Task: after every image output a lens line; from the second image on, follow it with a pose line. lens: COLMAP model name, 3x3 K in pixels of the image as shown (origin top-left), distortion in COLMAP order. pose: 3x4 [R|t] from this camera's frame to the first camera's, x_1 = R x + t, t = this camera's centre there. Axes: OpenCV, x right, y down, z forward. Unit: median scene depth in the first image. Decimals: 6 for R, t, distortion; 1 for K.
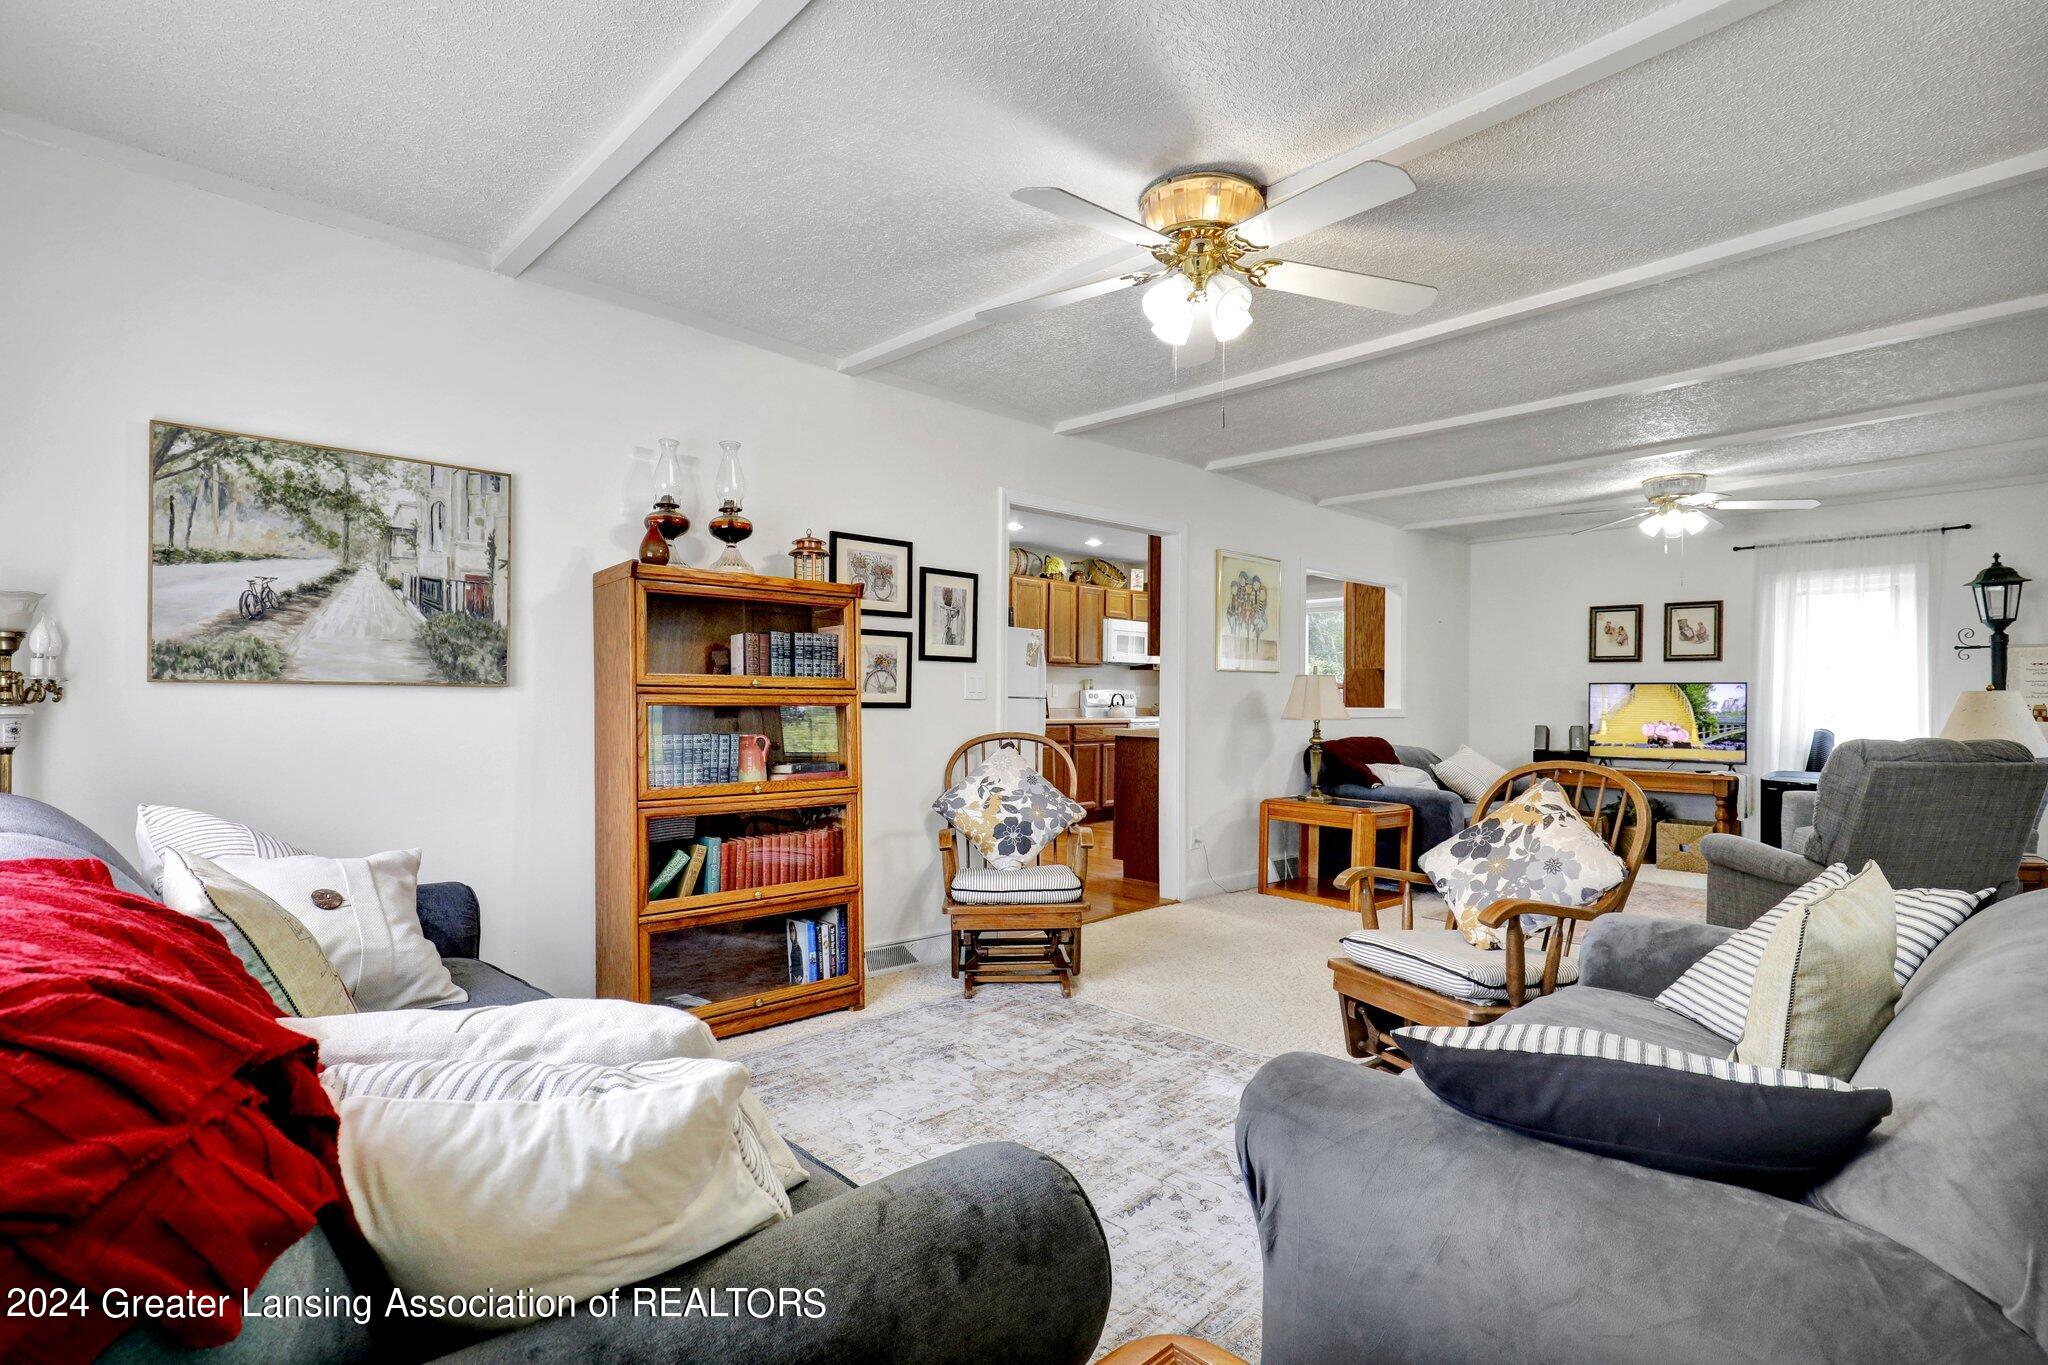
lens RADIAL K [[966.5, 0, 1026.5], [0, 966.5, 698.7], [0, 0, 1]] dist [-0.001208, 0.000175]
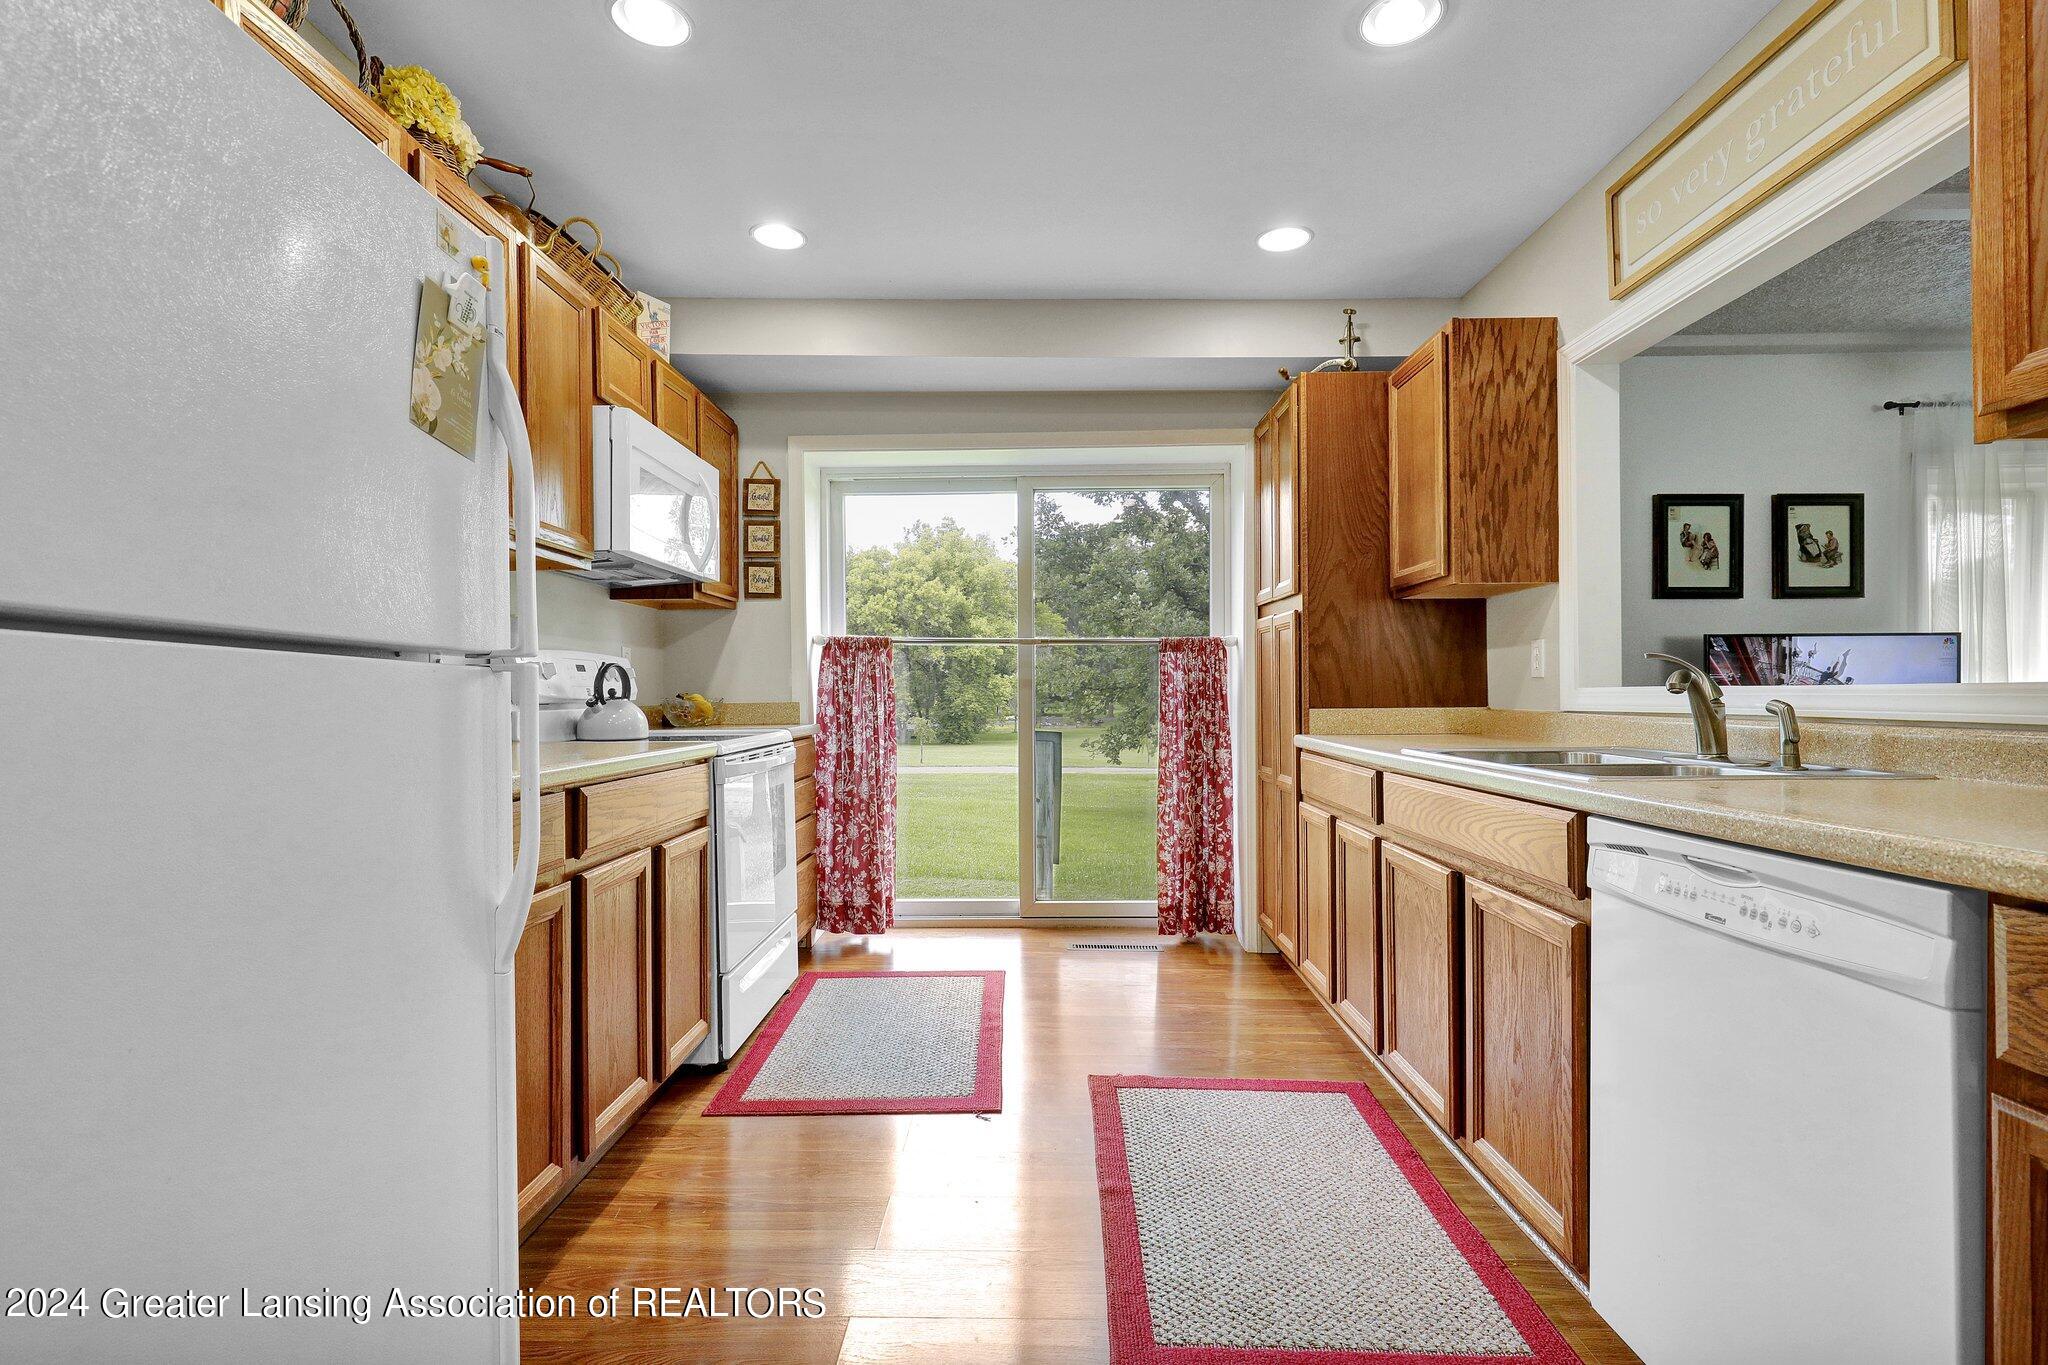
lens RADIAL K [[942.4, 0, 1023.3], [0, 942.4, 686.7], [0, 0, 1]] dist [0.002632, -0.000288]
pose [[0.706452, -0.012238, 0.707655, -0.045595], [0.014807, 0.999887, 0.002511, 0.006118], [-0.707606, 0.008704, 0.706554, 1.071962]]
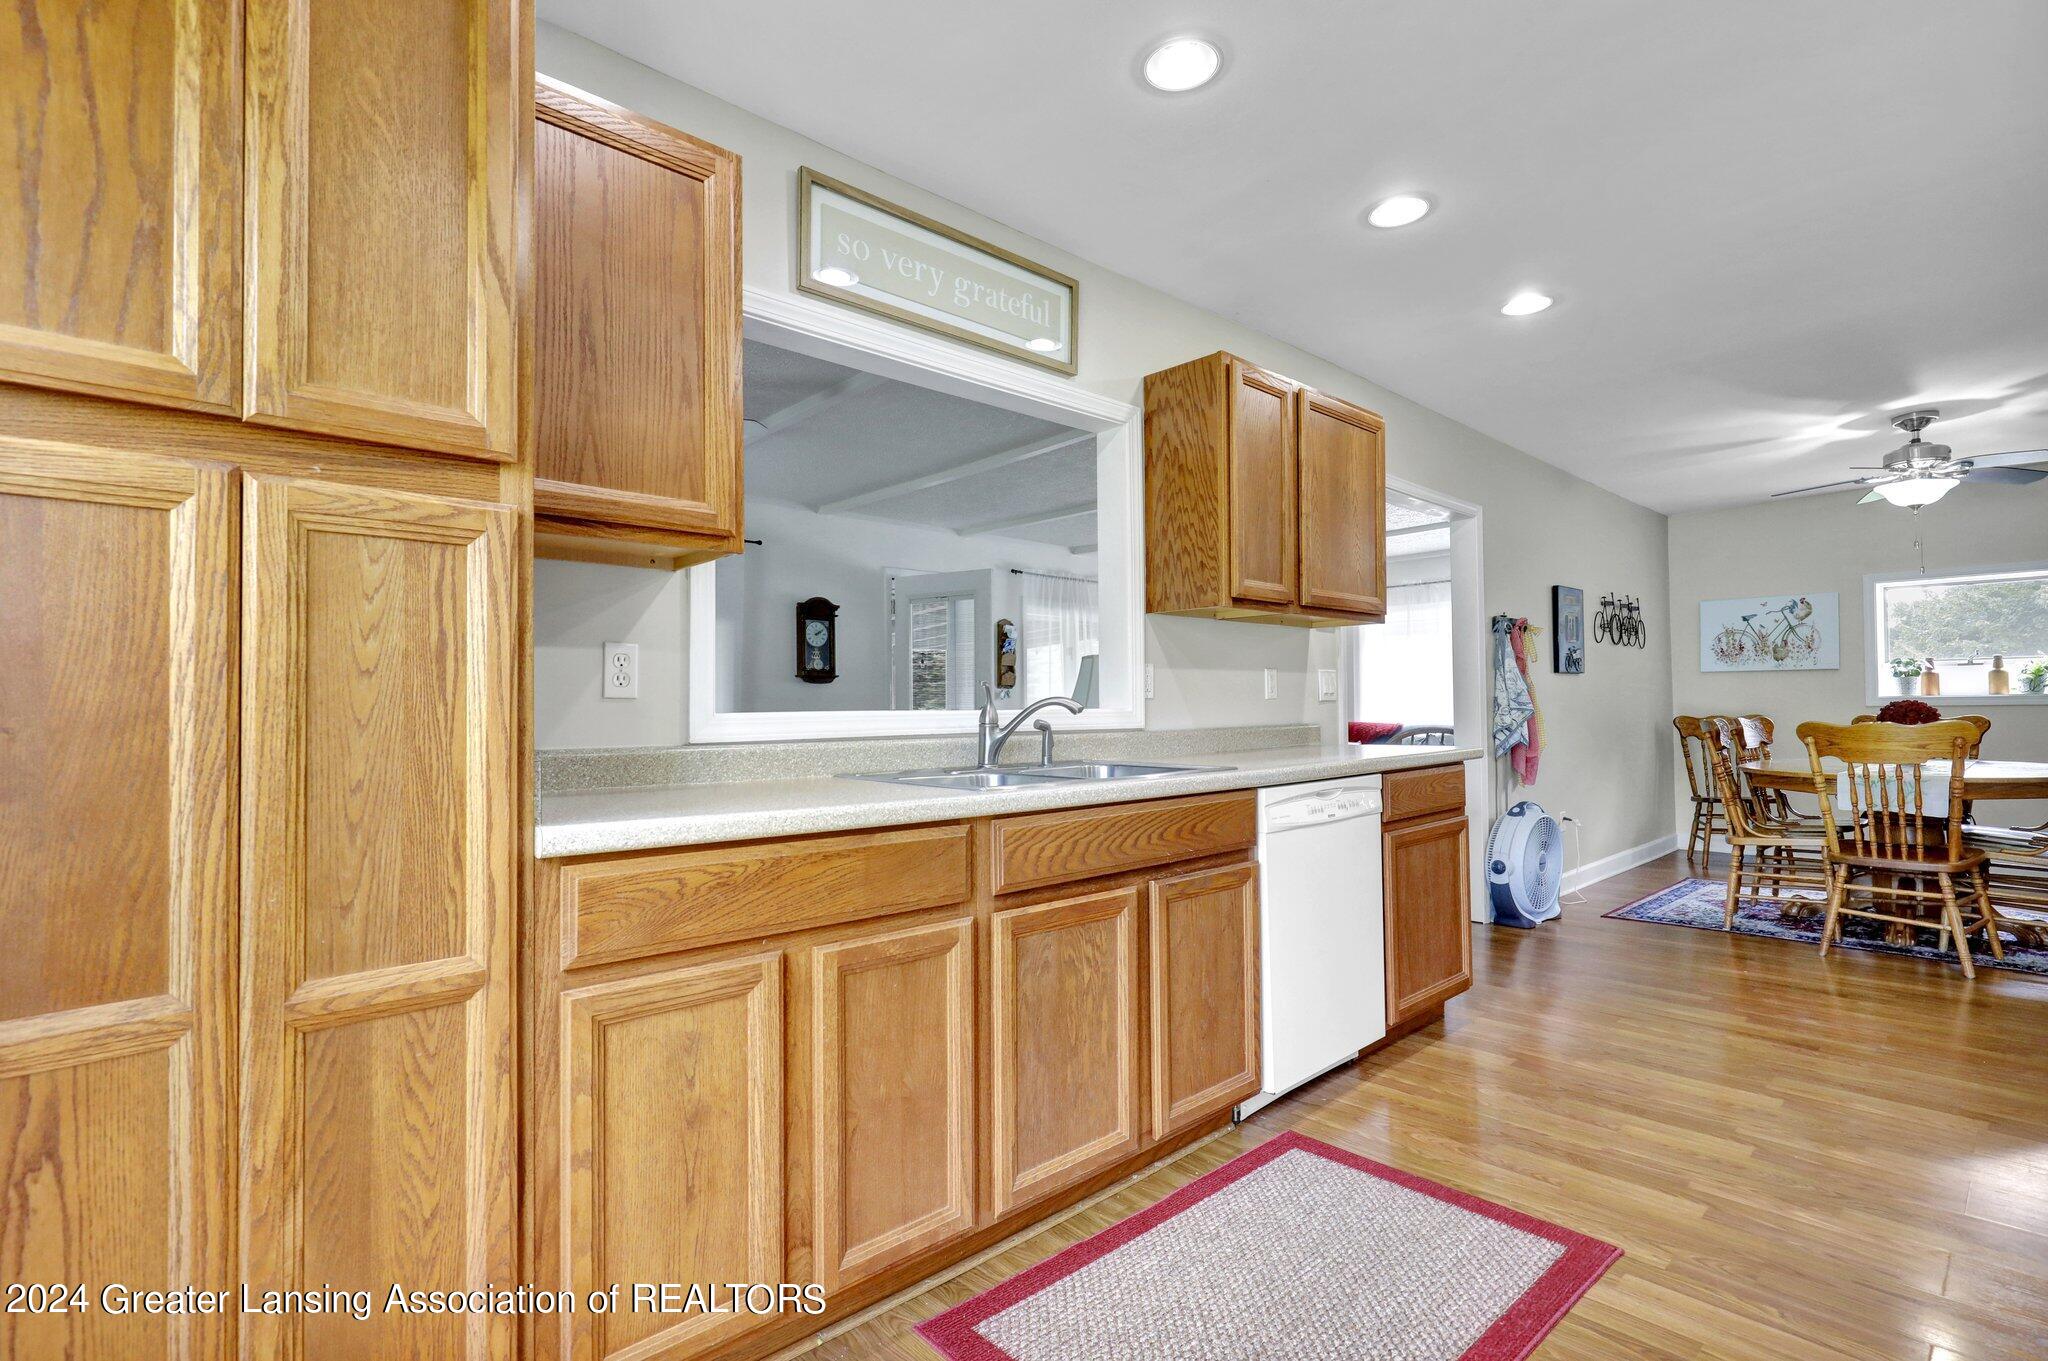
lens RADIAL K [[942.4, 0, 1023.0], [0, 942.4, 693.2], [0, 0, 1]] dist [0.002632, -0.000288]
pose [[-0.999503, -0.000722, 0.031531, 0.320467], [-0.001255, 0.999856, -0.016901, 0.009891], [-0.031515, -0.016932, -0.999360, 1.536266]]
